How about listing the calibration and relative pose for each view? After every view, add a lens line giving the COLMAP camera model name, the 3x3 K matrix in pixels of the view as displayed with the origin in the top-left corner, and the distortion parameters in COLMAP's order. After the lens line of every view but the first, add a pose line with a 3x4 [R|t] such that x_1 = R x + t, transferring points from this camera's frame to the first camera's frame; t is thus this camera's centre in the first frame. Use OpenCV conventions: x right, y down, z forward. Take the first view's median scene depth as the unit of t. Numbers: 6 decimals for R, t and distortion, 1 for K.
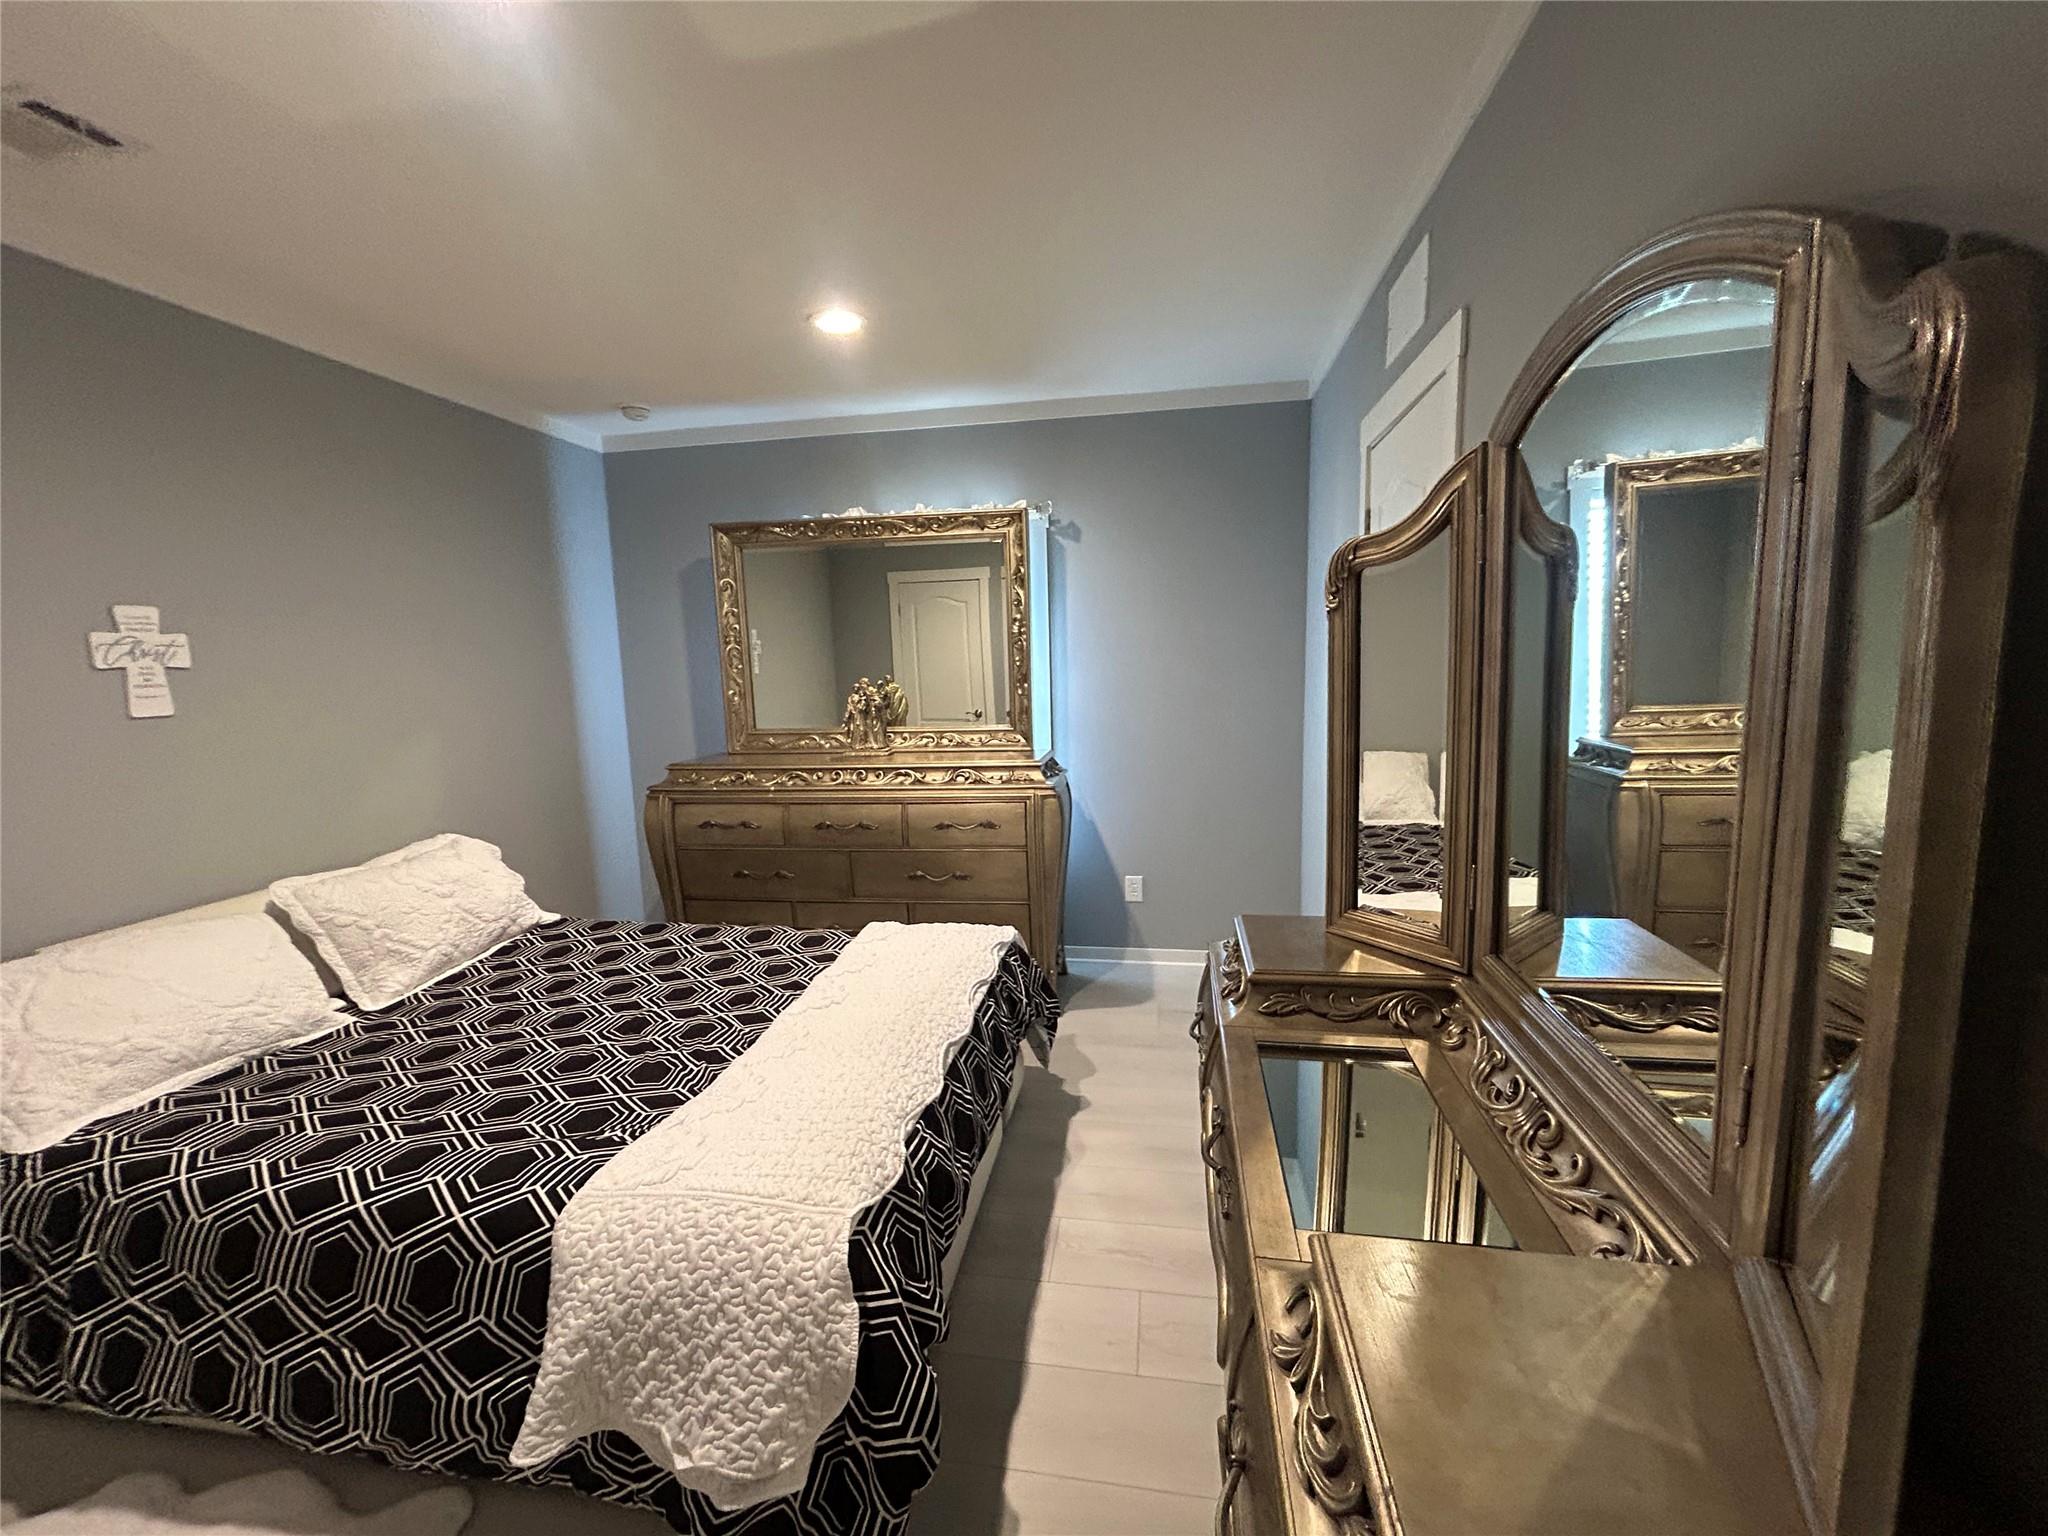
lens RADIAL K [[827.1, 0, 1029.1], [0, 827.1, 766.3], [0, 0, 1]] dist [-0.000899, 0.000552]
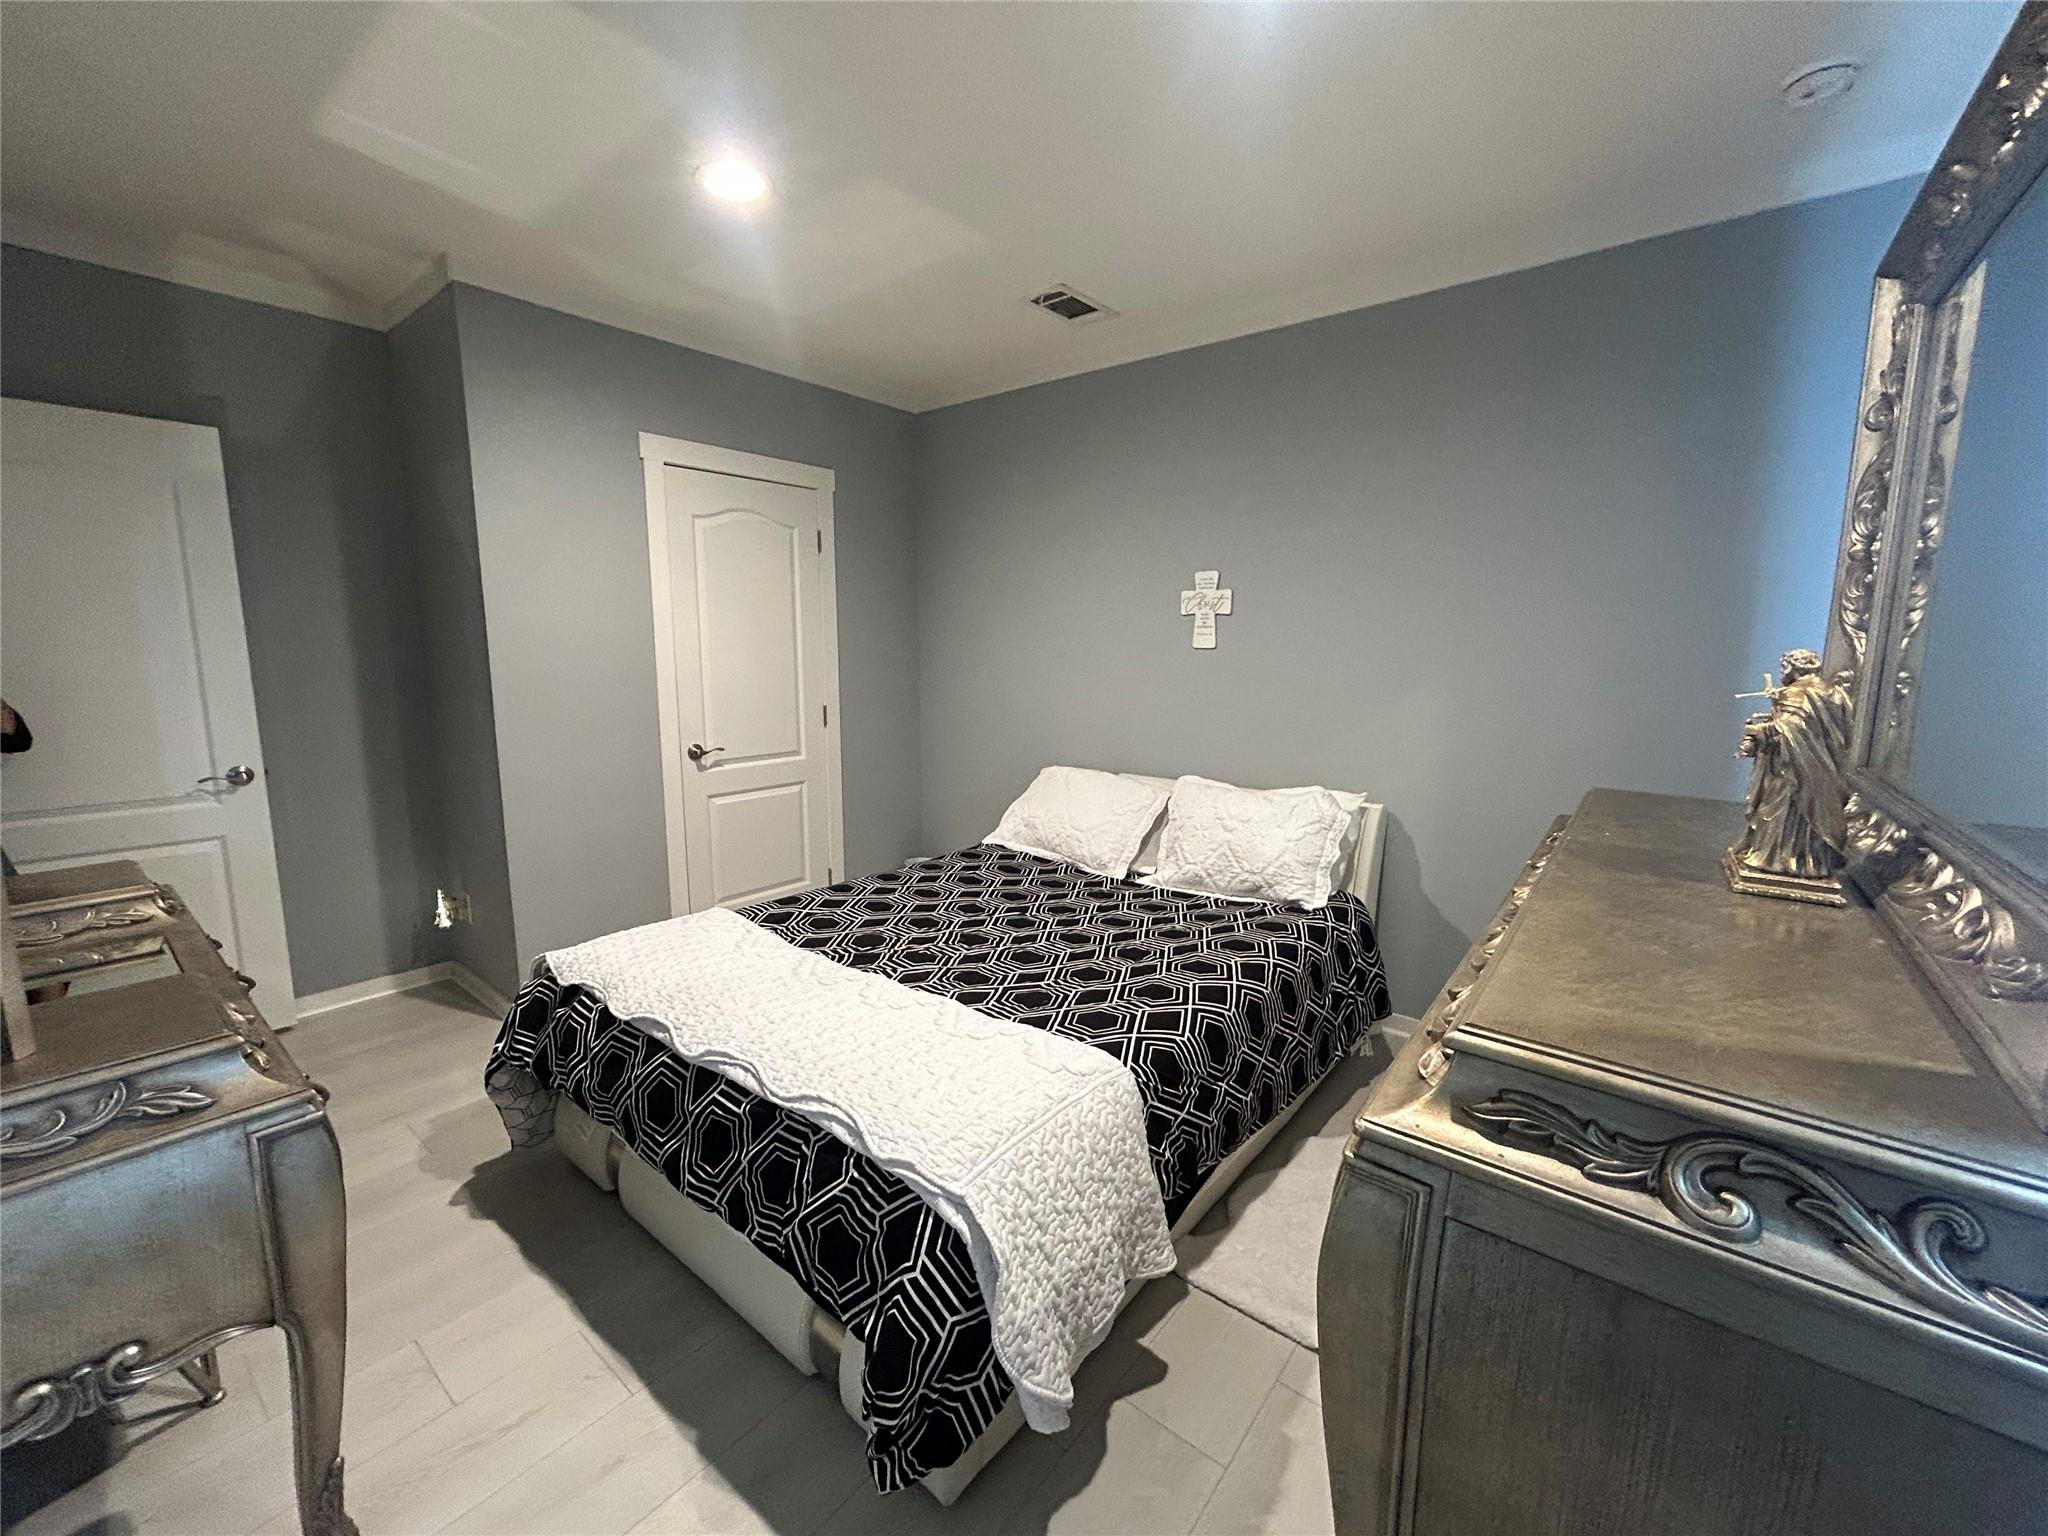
lens RADIAL K [[827.1, 0, 1015.0], [0, 827.1, 775.2], [0, 0, 1]] dist [-0.000899, 0.000552]
pose [[-0.498851, 0.152910, -0.853092, 0.384012], [-0.115385, 0.963833, 0.240232, -0.157680], [0.858973, 0.218274, -0.463166, 1.456579]]
